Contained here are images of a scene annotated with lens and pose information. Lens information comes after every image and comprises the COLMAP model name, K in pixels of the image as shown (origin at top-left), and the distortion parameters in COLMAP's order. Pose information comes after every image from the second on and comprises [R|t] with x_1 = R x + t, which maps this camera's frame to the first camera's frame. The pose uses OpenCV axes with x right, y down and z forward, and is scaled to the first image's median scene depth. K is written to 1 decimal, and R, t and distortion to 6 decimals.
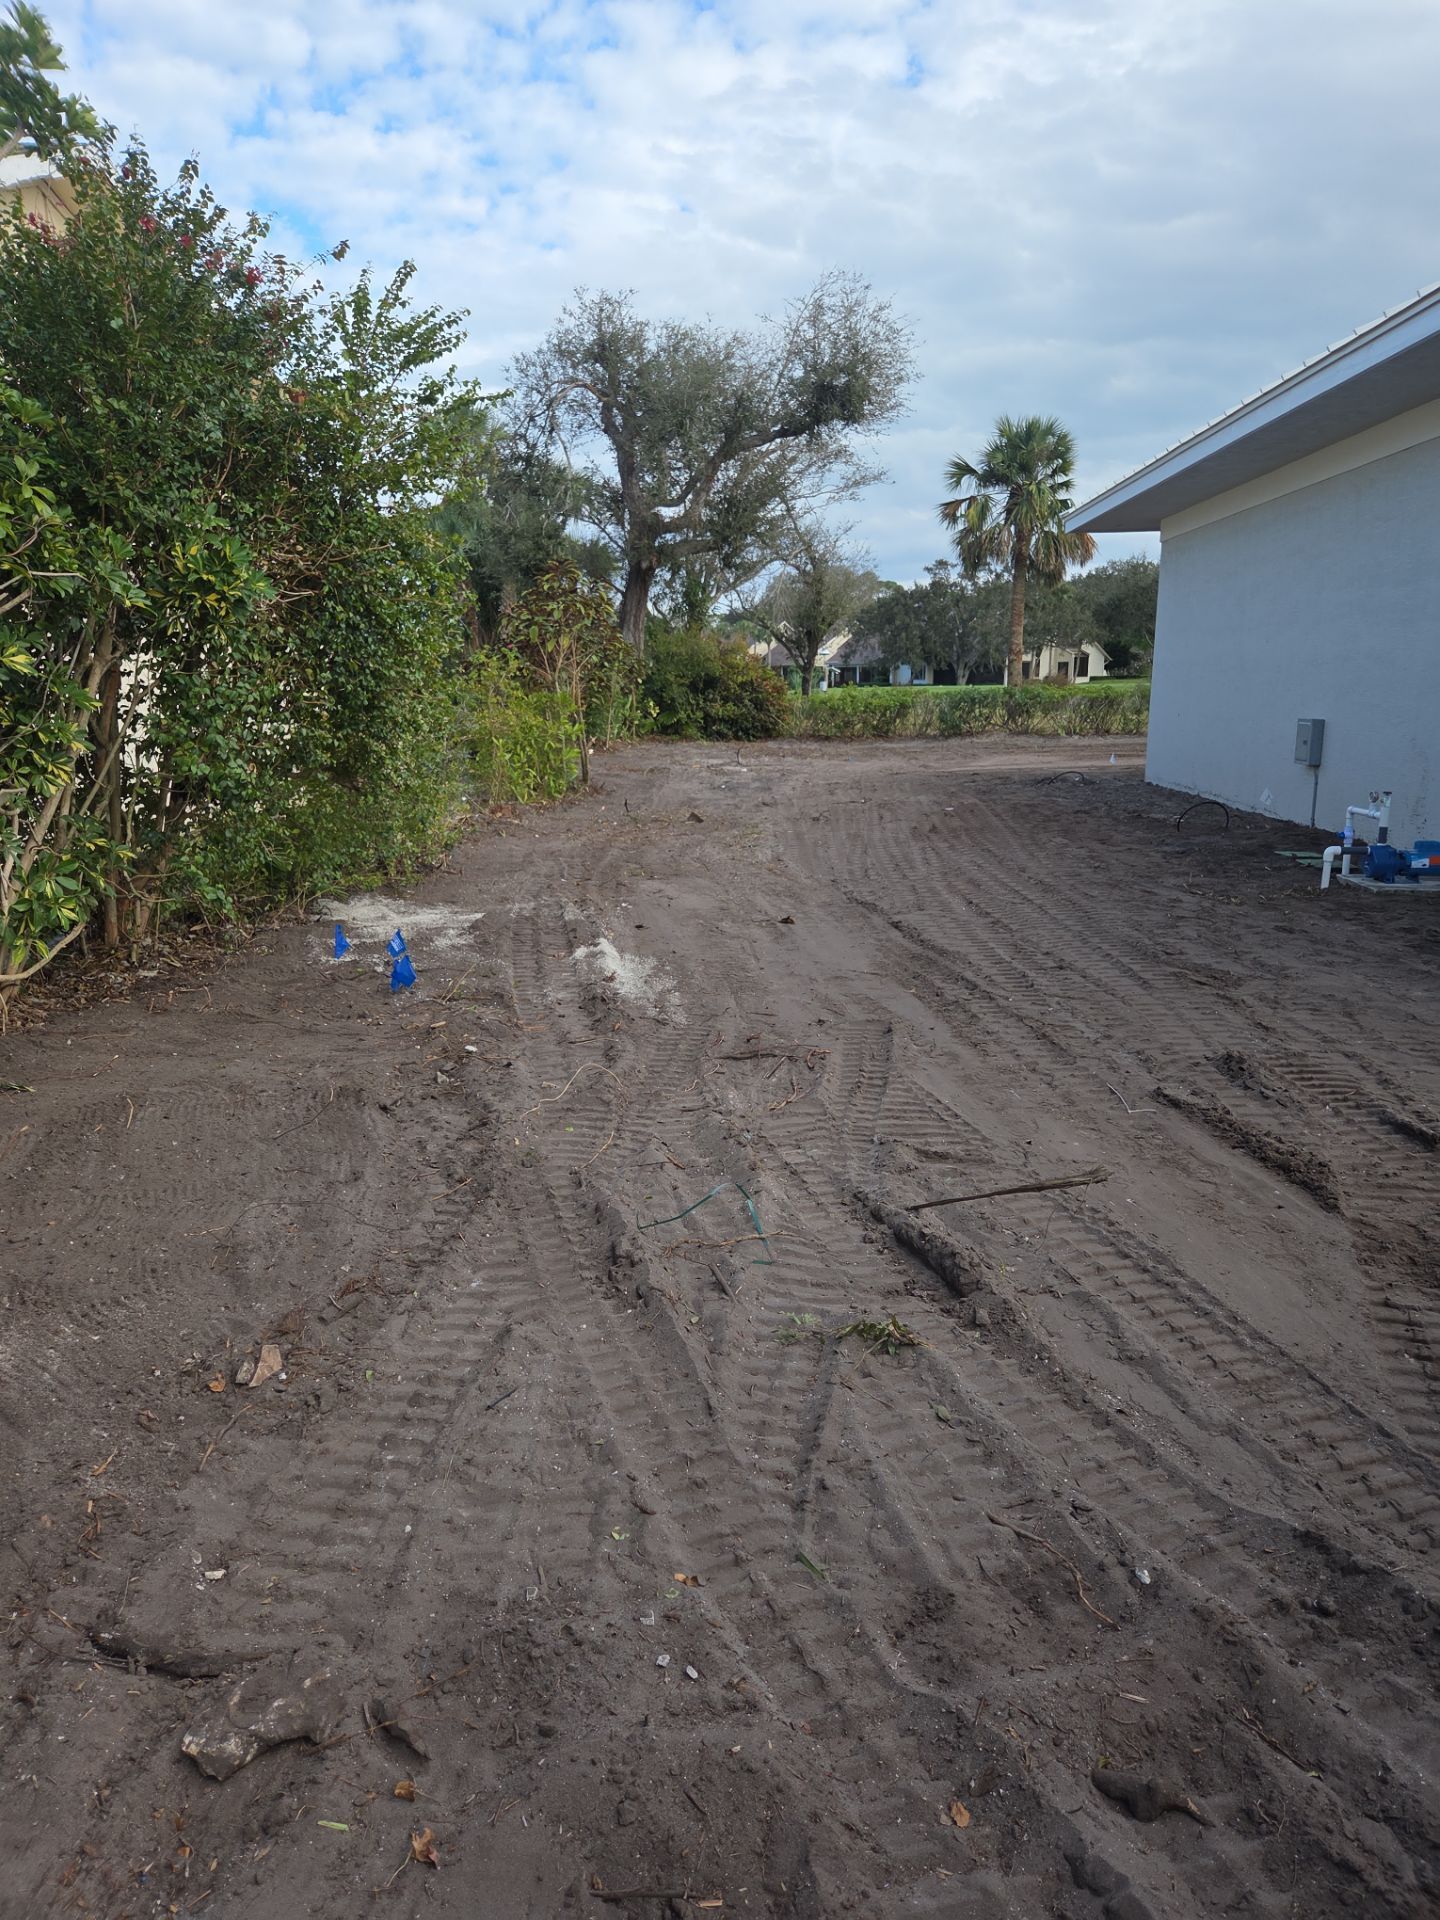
lens RADIAL K [[1261.2, 0, 721.4], [0, 1261.2, 961.6], [0, 0, 1]] dist [0.030990, -0.002506]
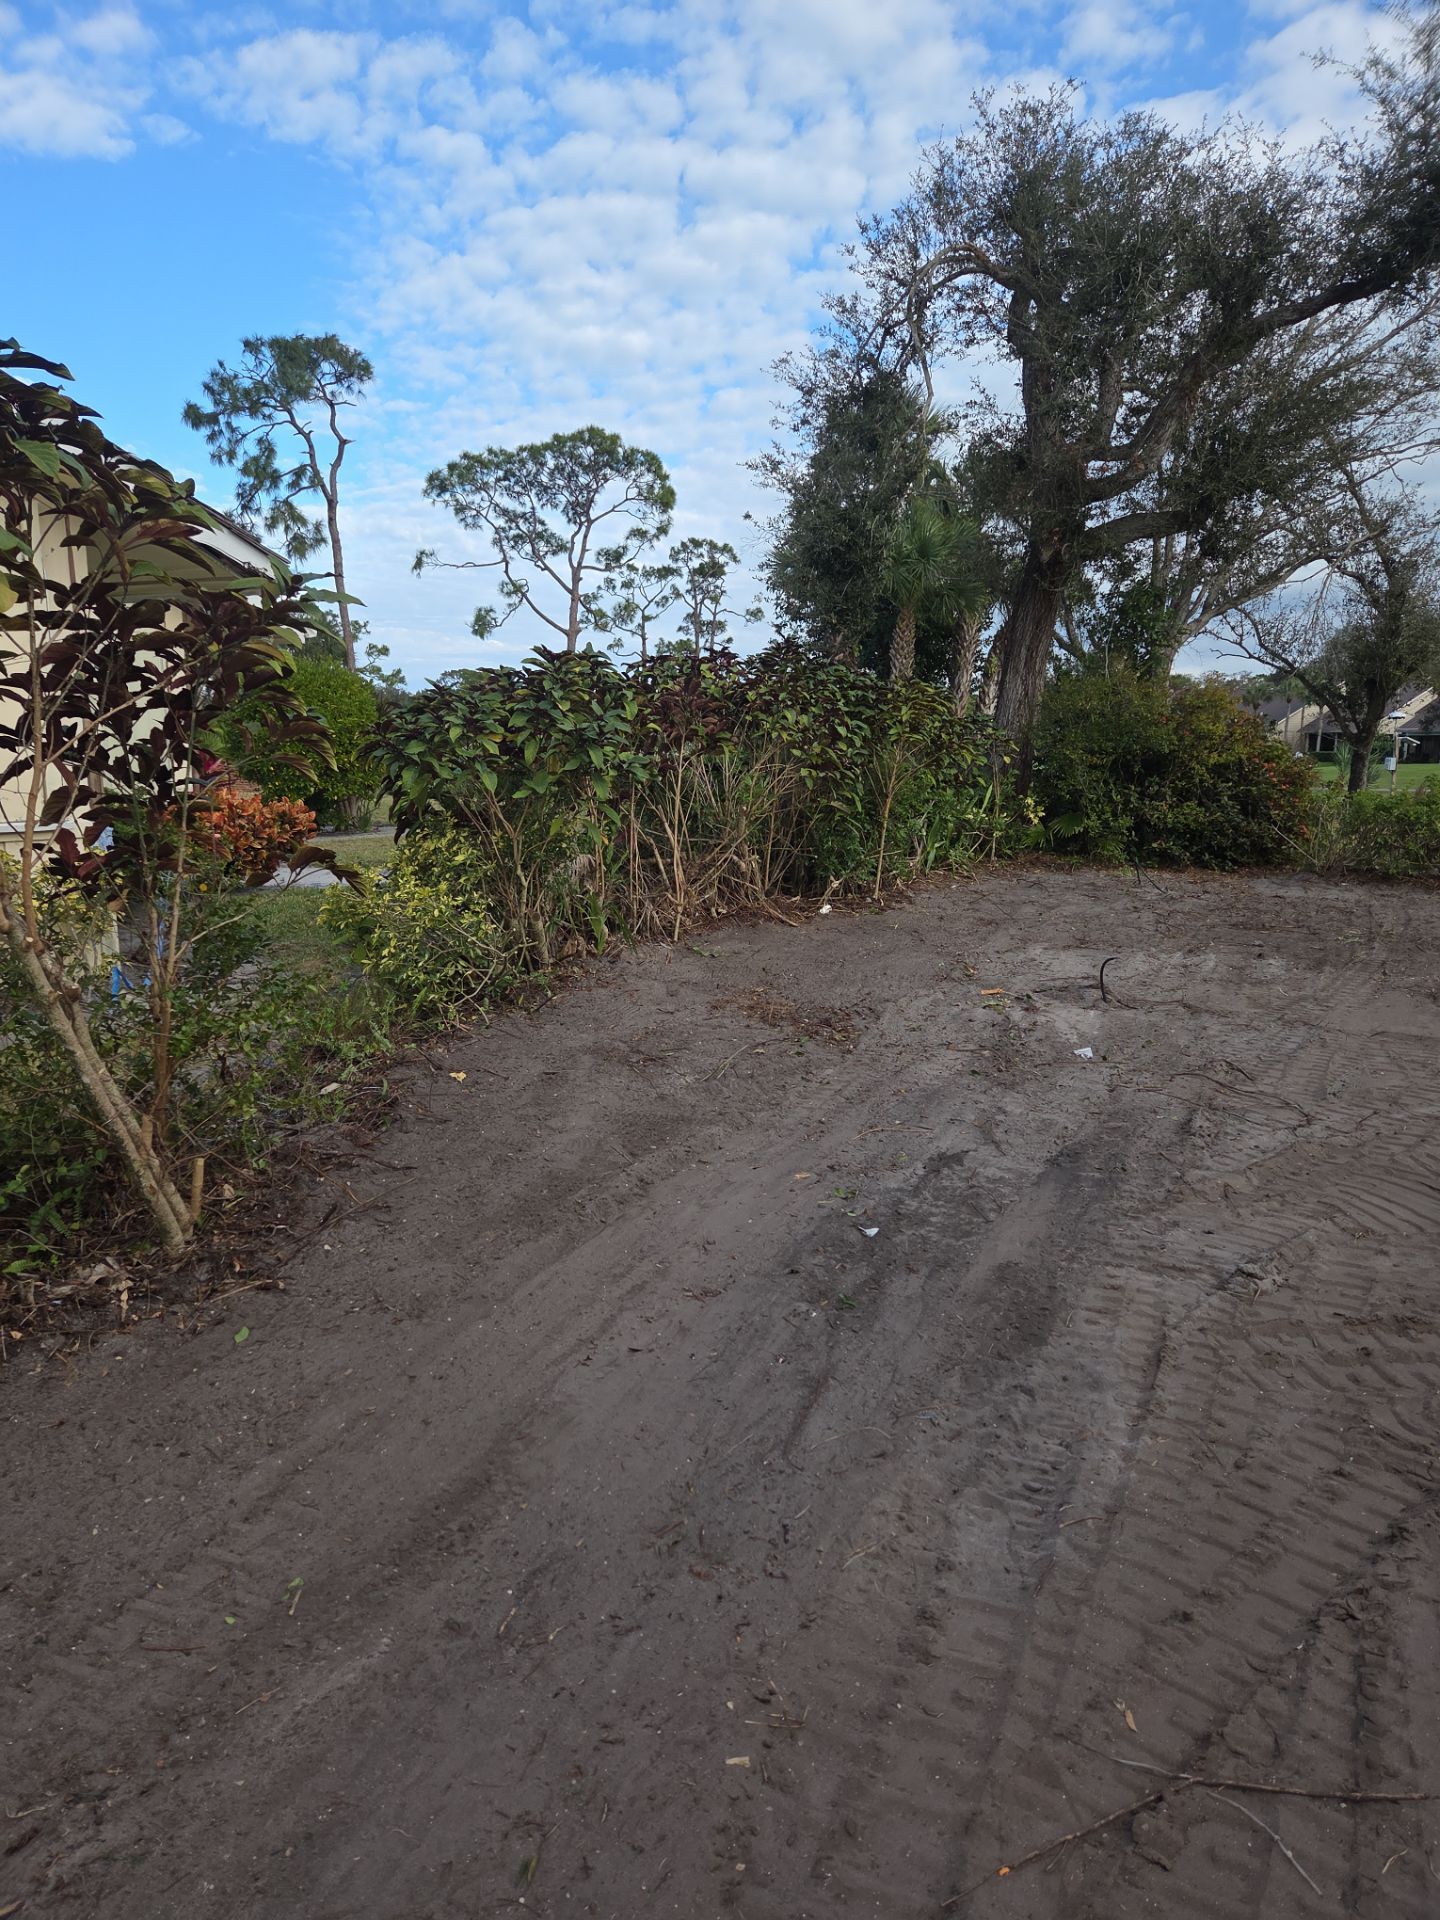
lens RADIAL K [[1261.2, 0, 715.1], [0, 1261.2, 964.6], [0, 0, 1]] dist [0.030990, -0.002506]
pose [[0.919201, 0.084978, -0.384510, 0.034524], [-0.102382, 0.994431, -0.024980, -0.099746], [0.380246, 0.062328, 0.922783, 0.419618]]
